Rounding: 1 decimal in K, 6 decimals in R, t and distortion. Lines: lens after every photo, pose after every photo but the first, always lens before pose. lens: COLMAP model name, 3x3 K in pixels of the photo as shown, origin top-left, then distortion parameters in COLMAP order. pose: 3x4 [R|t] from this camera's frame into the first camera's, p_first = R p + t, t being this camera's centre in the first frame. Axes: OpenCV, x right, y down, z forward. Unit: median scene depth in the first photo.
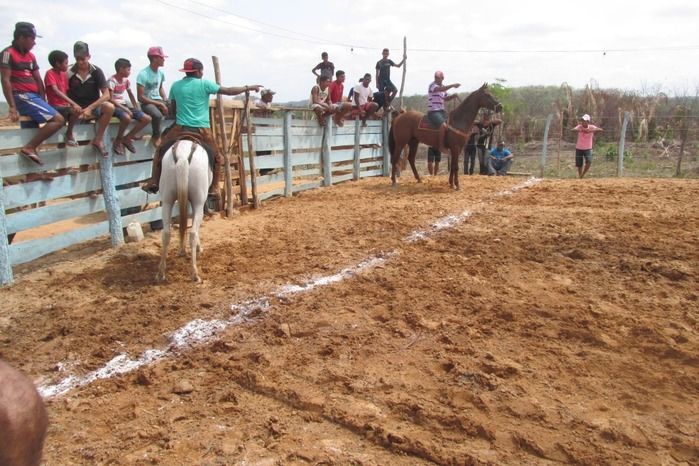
lens RADIAL K [[576.2, 0, 349.5], [0, 576.2, 233.0], [0, 0, 1]] dist [-0.026918, 0.009445]
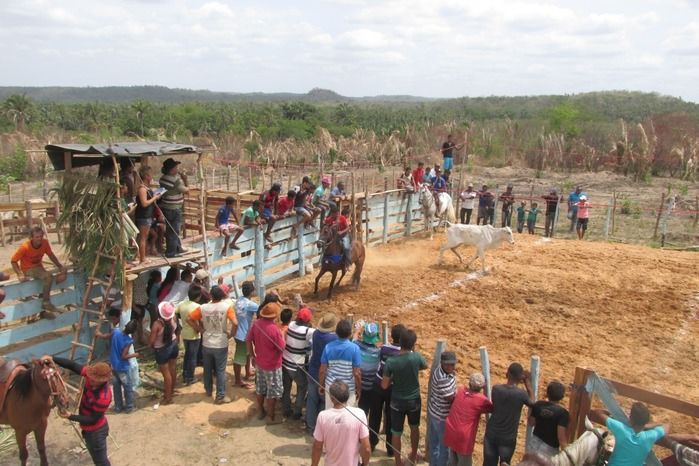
lens RADIAL K [[576.2, 0, 349.5], [0, 576.2, 233.0], [0, 0, 1]] dist [-0.026918, 0.009445]
pose [[0.991503, 0.060532, -0.115145, -0.027880], [-0.059523, 0.998153, 0.012188, -0.160990], [0.115670, -0.005230, 0.993274, -0.949651]]
